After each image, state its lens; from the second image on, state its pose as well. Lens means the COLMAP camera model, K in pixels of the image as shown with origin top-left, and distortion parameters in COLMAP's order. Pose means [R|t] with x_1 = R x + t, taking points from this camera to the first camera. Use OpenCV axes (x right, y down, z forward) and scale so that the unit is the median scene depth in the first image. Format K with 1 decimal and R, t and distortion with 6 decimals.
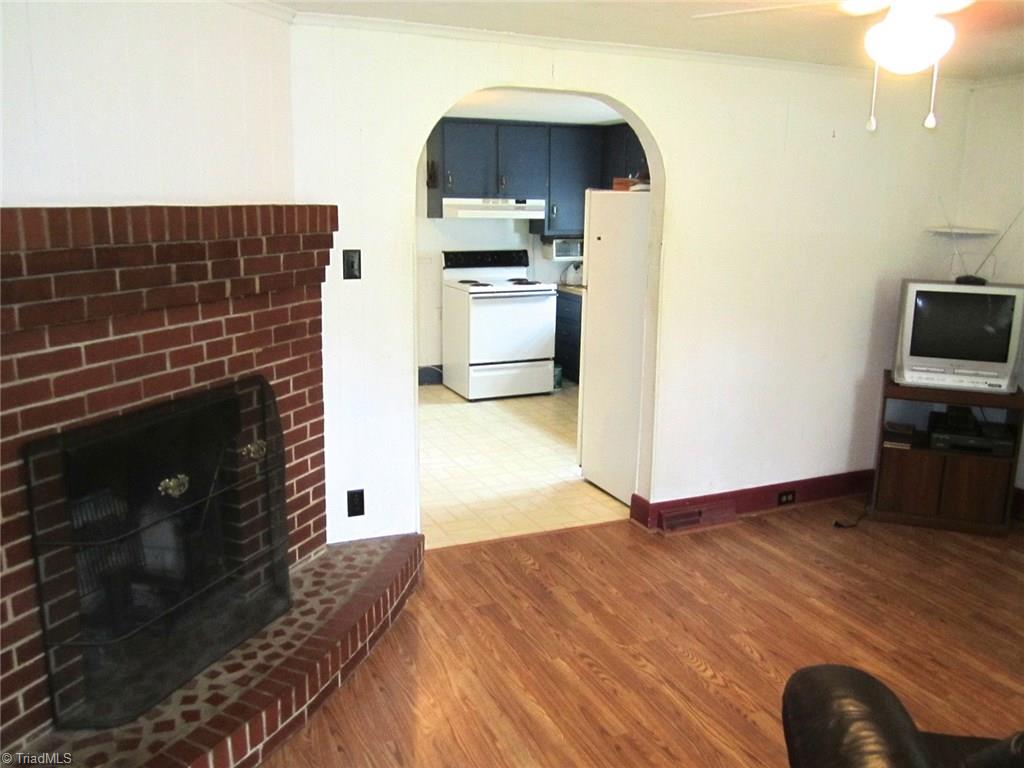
lens RADIAL K [[874.2, 0, 512.0], [0, 874.2, 384.0], [0, 0, 1]] dist [-0.046690, -0.013302]
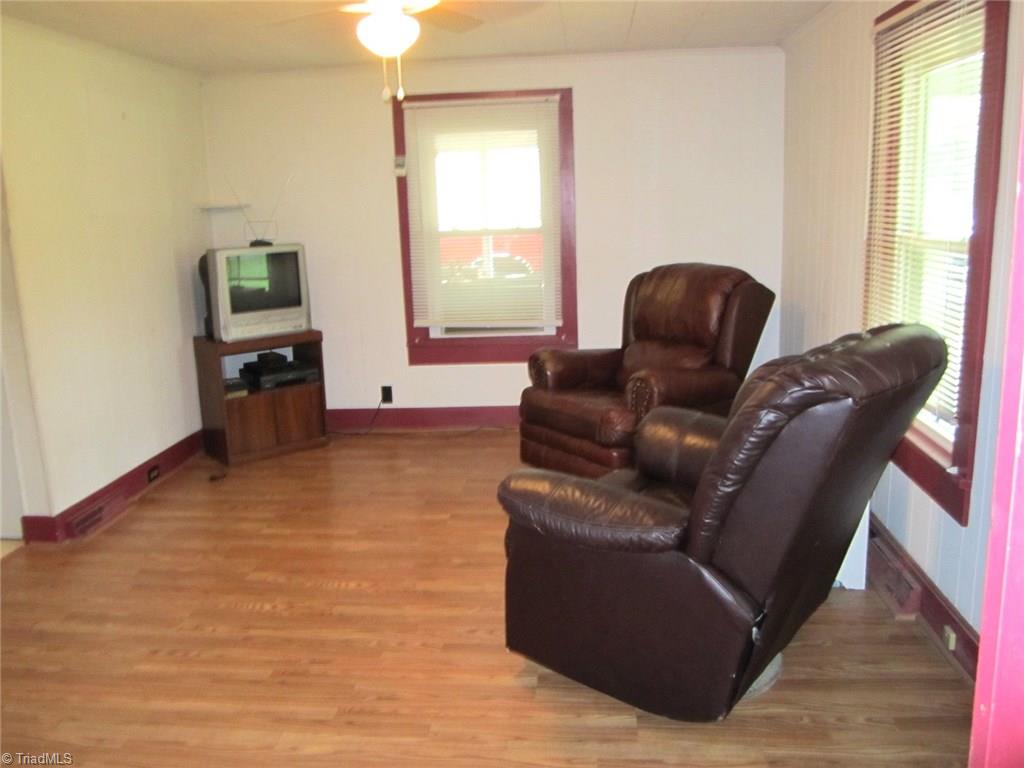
lens RADIAL K [[874.2, 0, 512.0], [0, 874.2, 384.0], [0, 0, 1]] dist [-0.046690, -0.013302]
pose [[0.470113, -0.208338, 0.857665, -0.367741], [0.226102, 0.967742, 0.111143, 0.011825], [-0.853154, 0.141670, 0.502053, 0.122052]]
